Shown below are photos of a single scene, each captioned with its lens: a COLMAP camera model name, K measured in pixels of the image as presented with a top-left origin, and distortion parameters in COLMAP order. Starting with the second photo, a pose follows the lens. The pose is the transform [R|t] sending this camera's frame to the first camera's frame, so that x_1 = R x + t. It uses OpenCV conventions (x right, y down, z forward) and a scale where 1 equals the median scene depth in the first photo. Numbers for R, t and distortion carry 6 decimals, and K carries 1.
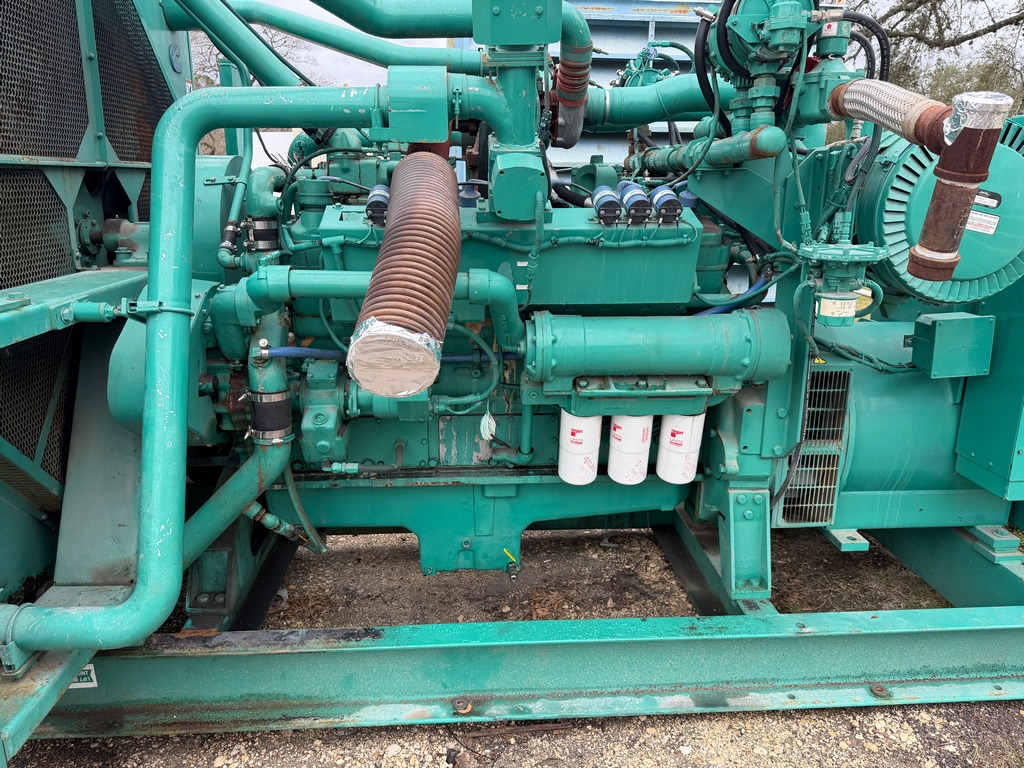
lens RADIAL K [[720.3, 0, 512.0], [0, 720.3, 384.0], [0, 0, 1]] dist [0.083043, -0.119287]
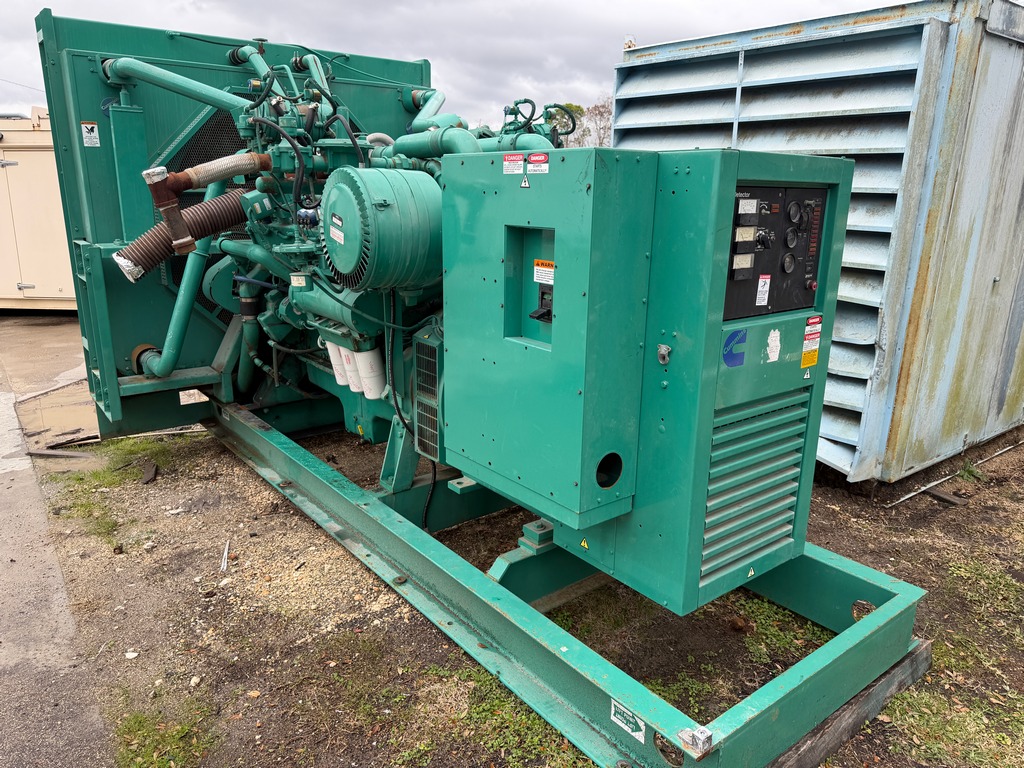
lens RADIAL K [[720.3, 0, 512.0], [0, 720.3, 384.0], [0, 0, 1]] dist [0.083043, -0.119287]
pose [[0.568863, 0.216437, -0.793442, 1.684777], [-0.227803, 0.968470, 0.100857, -0.123029], [0.790254, 0.123374, 0.600231, 0.319016]]
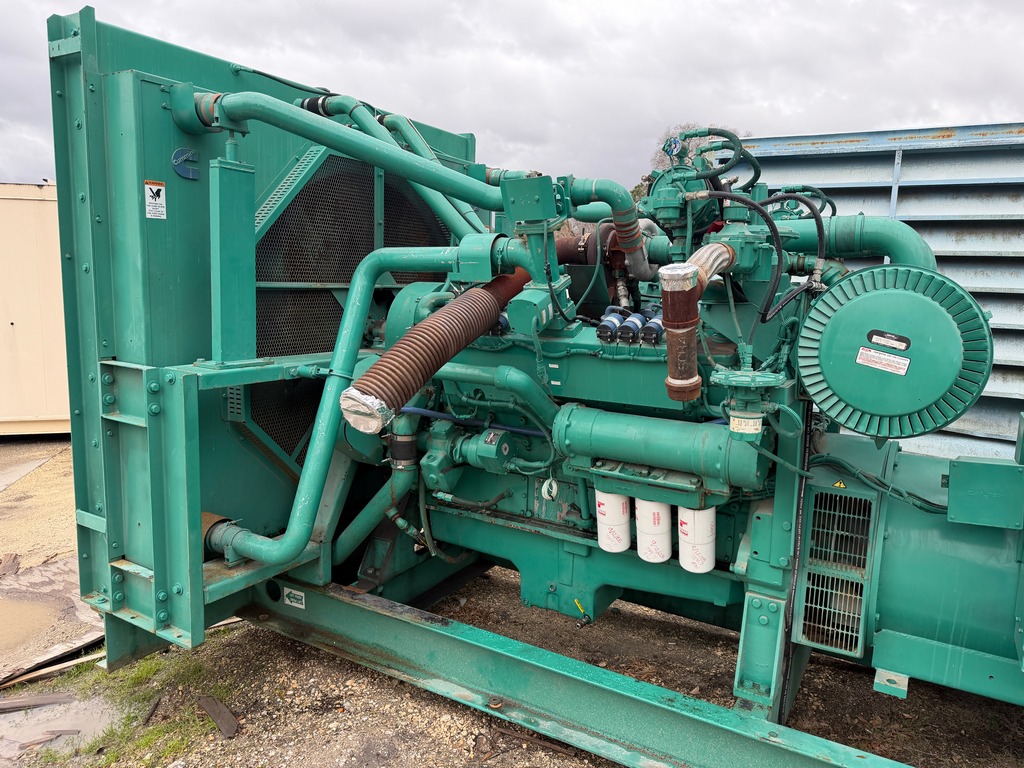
lens RADIAL K [[720.3, 0, 512.0], [0, 720.3, 384.0], [0, 0, 1]] dist [0.083043, -0.119287]
pose [[0.825975, 0.097287, -0.555249, 0.617246], [-0.169754, 0.982199, -0.080428, -0.010106], [0.537540, 0.160687, 0.827786, -0.133980]]
